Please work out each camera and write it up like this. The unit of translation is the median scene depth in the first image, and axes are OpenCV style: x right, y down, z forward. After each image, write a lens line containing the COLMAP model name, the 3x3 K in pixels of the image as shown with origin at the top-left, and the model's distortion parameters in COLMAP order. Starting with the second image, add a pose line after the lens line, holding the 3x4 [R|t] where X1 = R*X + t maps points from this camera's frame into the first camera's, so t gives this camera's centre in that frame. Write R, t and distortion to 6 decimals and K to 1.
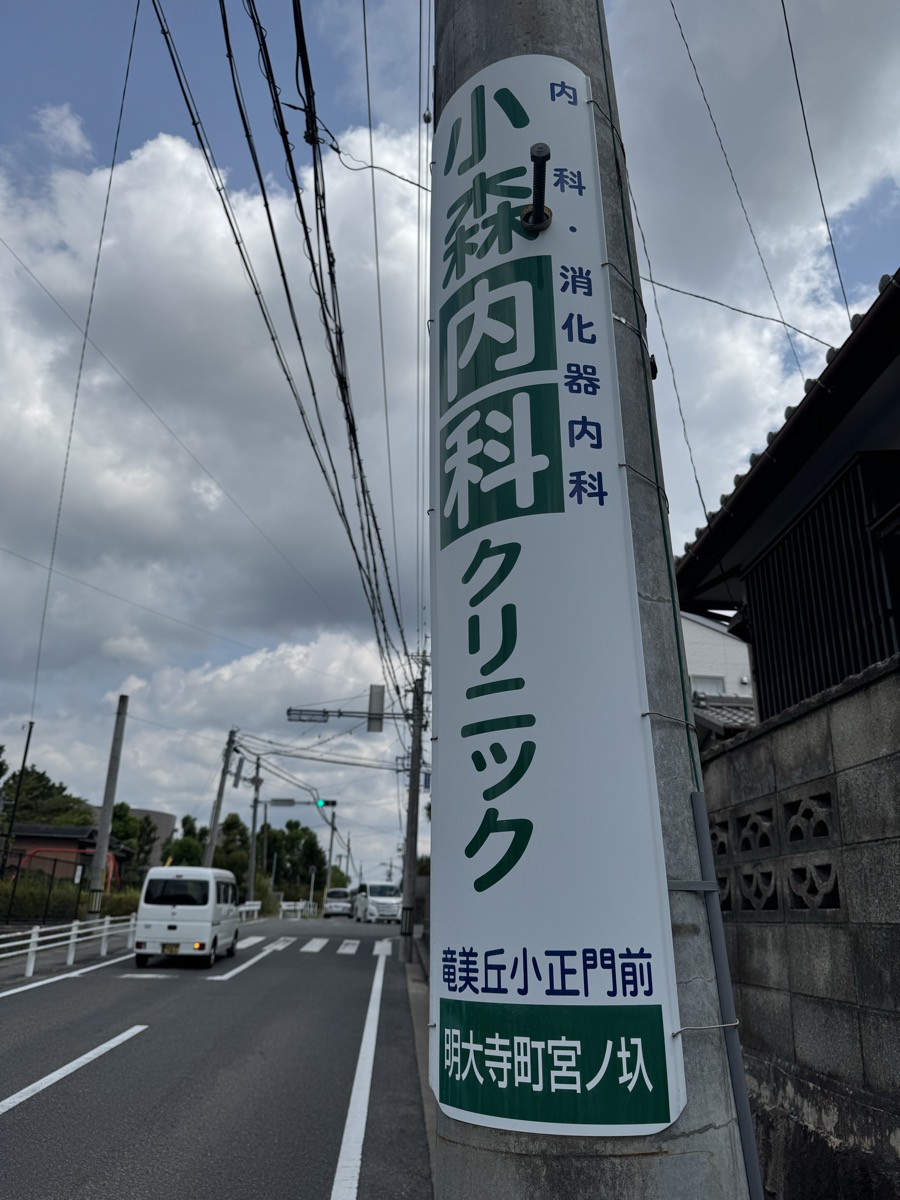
lens RADIAL K [[856.5, 0, 450.0], [0, 856.5, 600.0], [0, 0, 1]] dist [-0.010615, -0.001701]
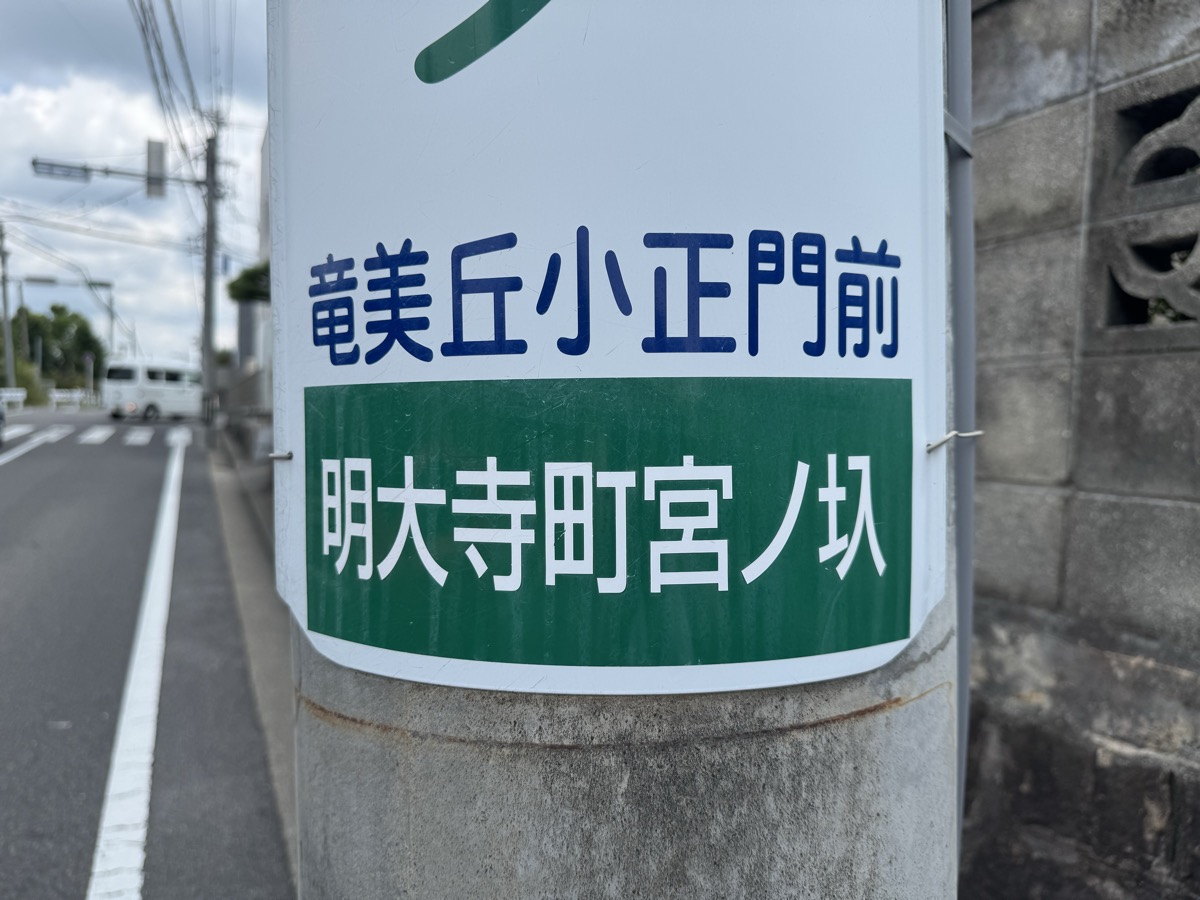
lens RADIAL K [[847.2, 0, 600.0], [0, 847.2, 450.0], [0, 0, 1]] dist [0.105240, -0.167012]
pose [[0.928363, -0.018562, 0.371211, -0.034935], [-0.128193, 0.921475, 0.366675, 0.373731], [-0.348868, -0.387994, 0.853084, 0.692386]]
